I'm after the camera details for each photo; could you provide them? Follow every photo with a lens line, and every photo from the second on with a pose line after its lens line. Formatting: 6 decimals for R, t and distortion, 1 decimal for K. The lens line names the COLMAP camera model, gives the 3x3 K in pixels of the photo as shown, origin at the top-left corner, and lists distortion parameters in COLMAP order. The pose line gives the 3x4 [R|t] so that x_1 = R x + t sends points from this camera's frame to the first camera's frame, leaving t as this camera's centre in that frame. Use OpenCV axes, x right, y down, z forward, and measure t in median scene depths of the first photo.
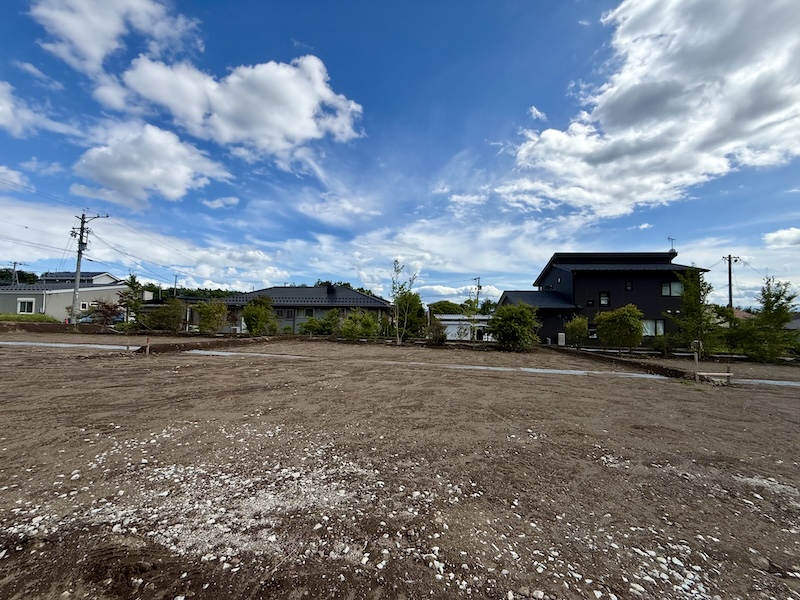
lens RADIAL K [[328.5, 0, 400.0], [0, 328.5, 300.0], [0, 0, 1]] dist [-0.000684, -0.000202]
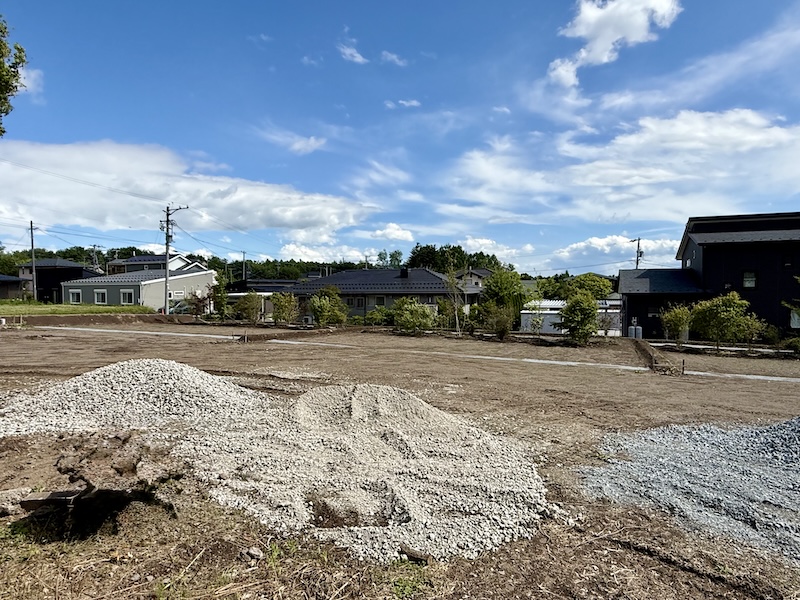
lens RADIAL K [[497.7, 0, 400.0], [0, 497.7, 300.0], [0, 0, 1]] dist [0.002314, 0.000056]
pose [[0.957708, -0.009789, -0.287574, 0.170778], [0.027750, 0.997905, 0.058444, -0.042380], [0.286399, -0.063953, 0.955974, -0.293927]]
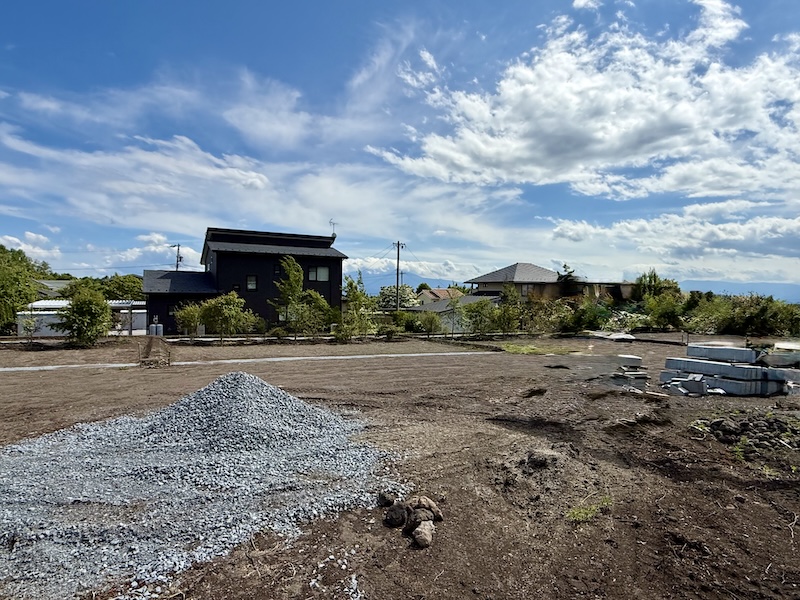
lens RADIAL K [[445.5, 0, 400.0], [0, 445.5, 300.0], [0, 0, 1]] dist [0.001938, 0.000047]
pose [[0.829849, -0.011038, 0.557879, 0.243850], [-0.023969, 0.998176, 0.055404, -0.033140], [-0.557473, -0.059349, 0.828071, -0.268005]]
